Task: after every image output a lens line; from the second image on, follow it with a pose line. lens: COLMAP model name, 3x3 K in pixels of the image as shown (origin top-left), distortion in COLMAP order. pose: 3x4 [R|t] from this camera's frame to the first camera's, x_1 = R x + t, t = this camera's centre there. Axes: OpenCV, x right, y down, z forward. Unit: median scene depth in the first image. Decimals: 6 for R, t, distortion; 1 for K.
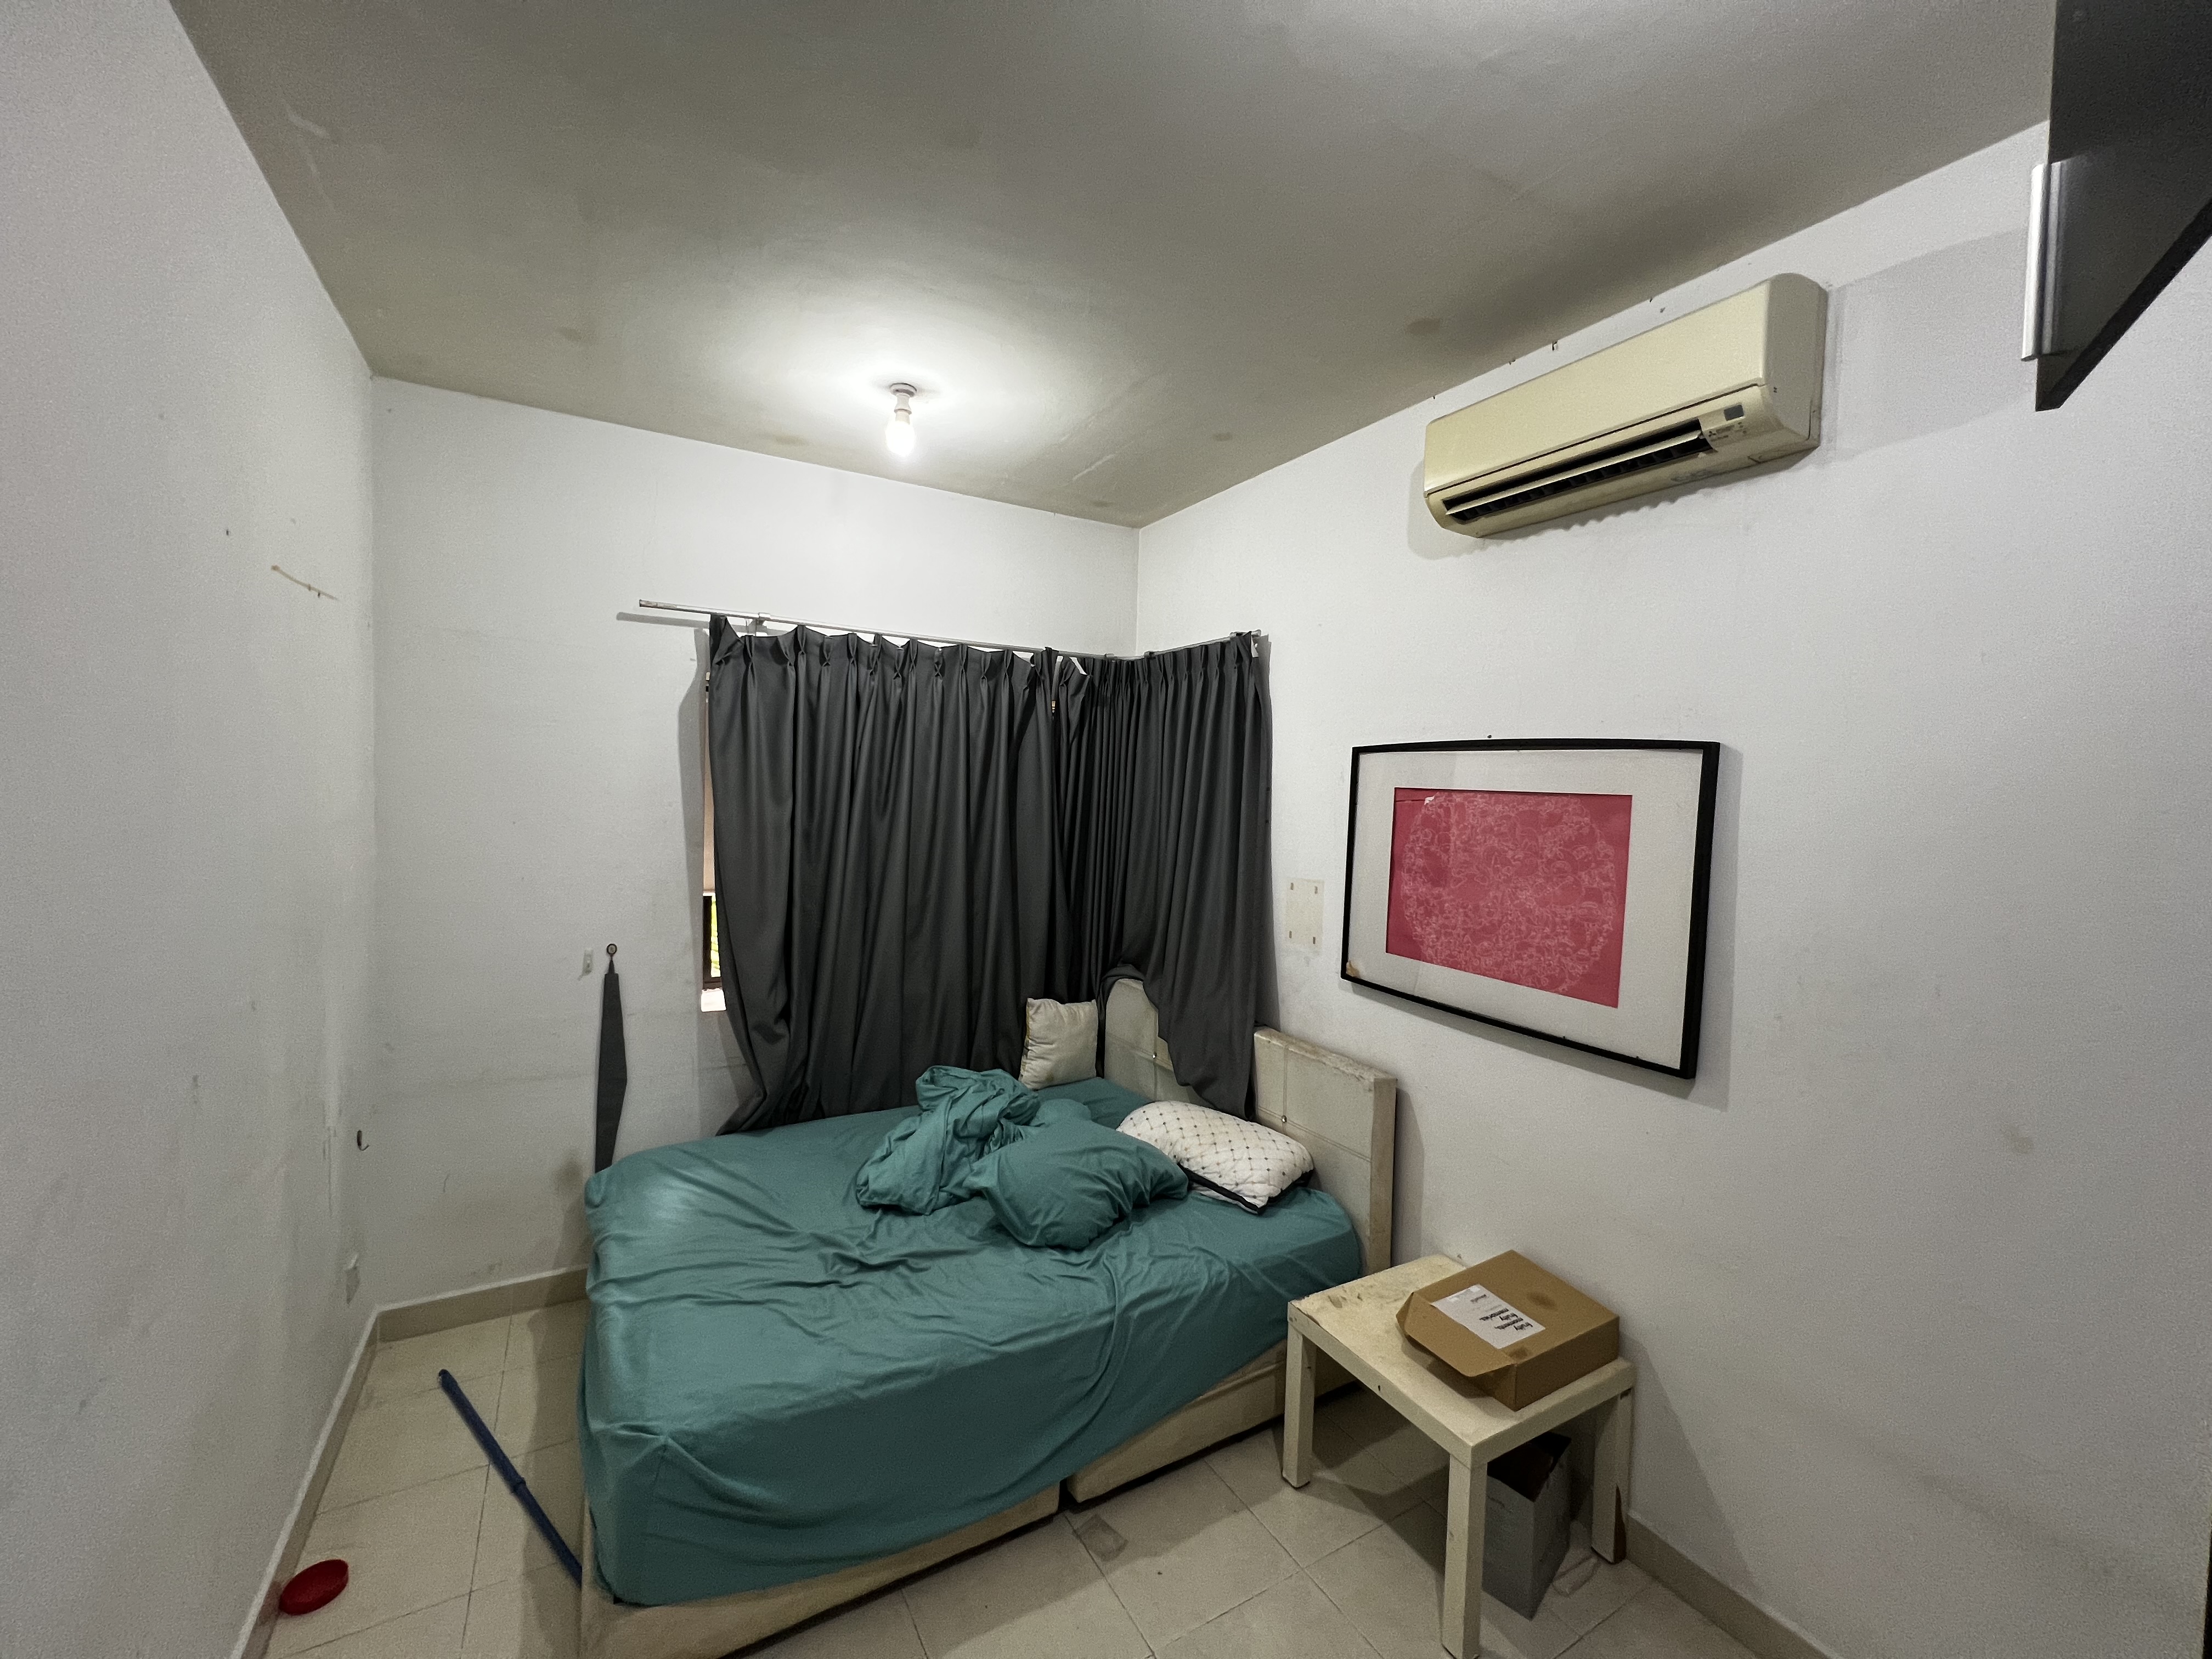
lens RADIAL K [[882.7, 0, 1103.6], [0, 882.7, 830.9], [0, 0, 1]] dist [-0.003389, 0.001088]
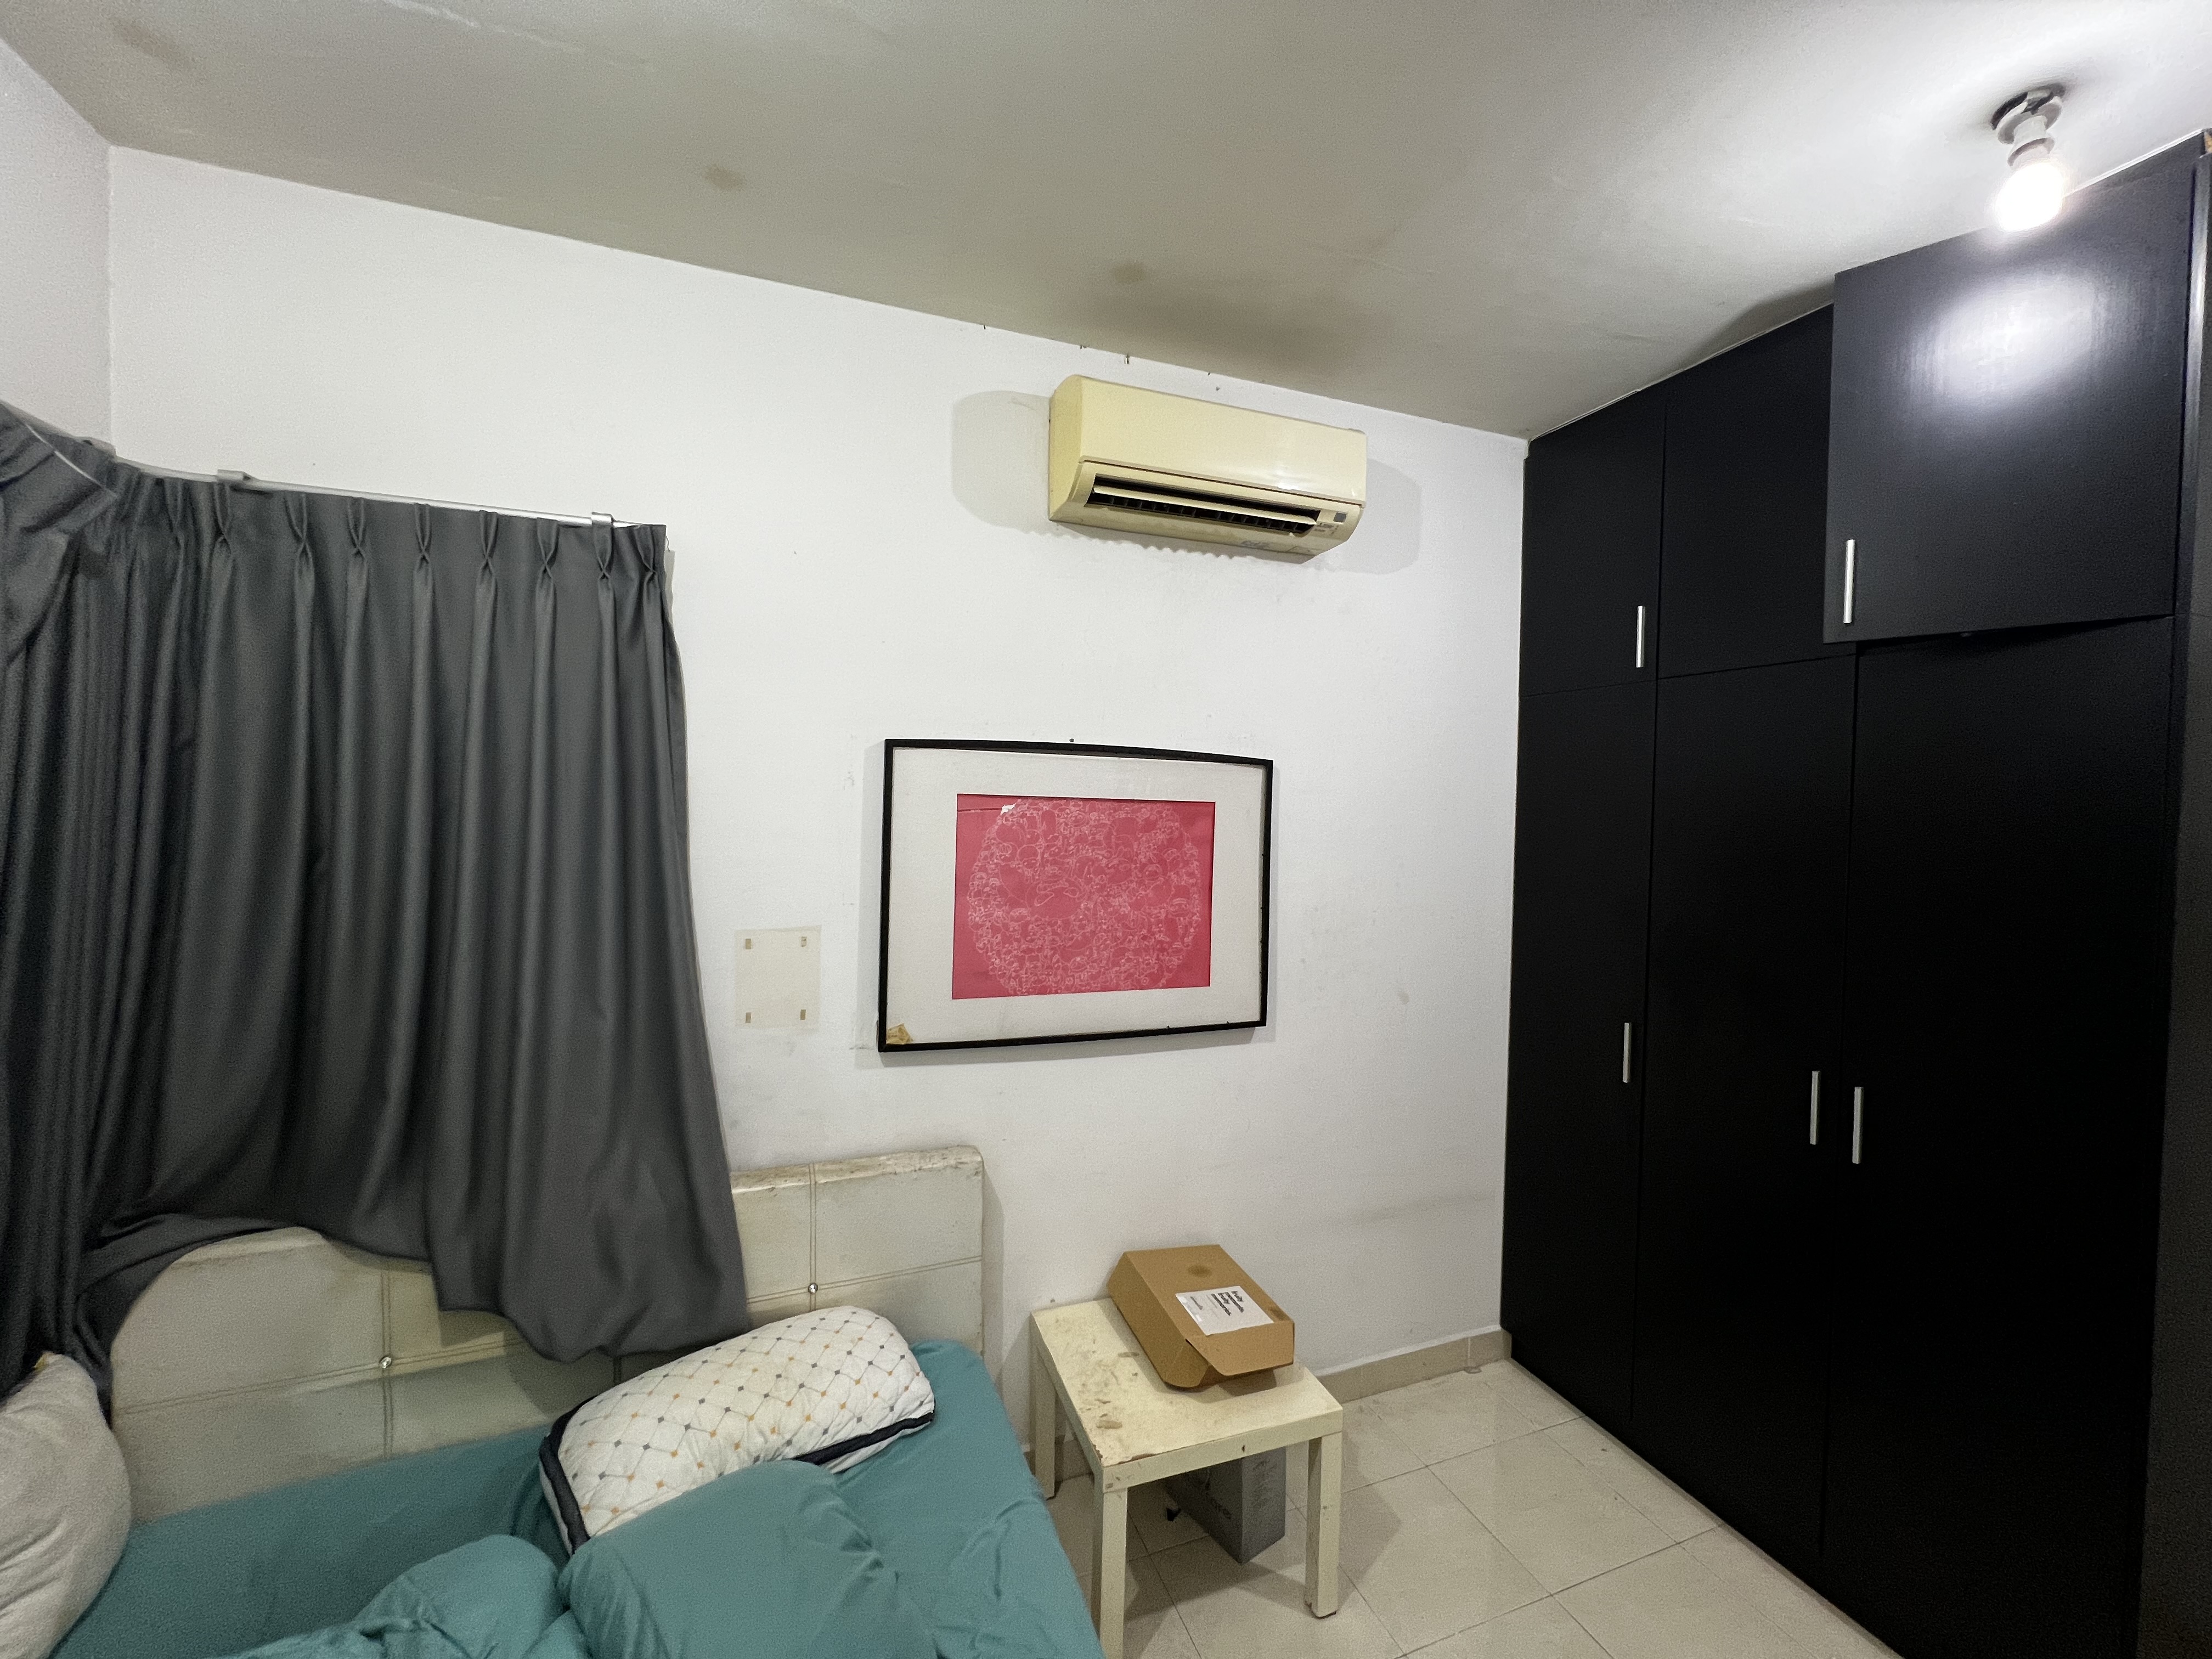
lens RADIAL K [[882.7, 0, 1105.6], [0, 882.7, 827.6], [0, 0, 1]] dist [-0.003389, 0.001088]
pose [[0.163464, -0.057538, 0.984870, -0.500959], [0.033316, 0.998050, 0.052778, -0.063743], [-0.985987, 0.024184, 0.165062, 0.831601]]
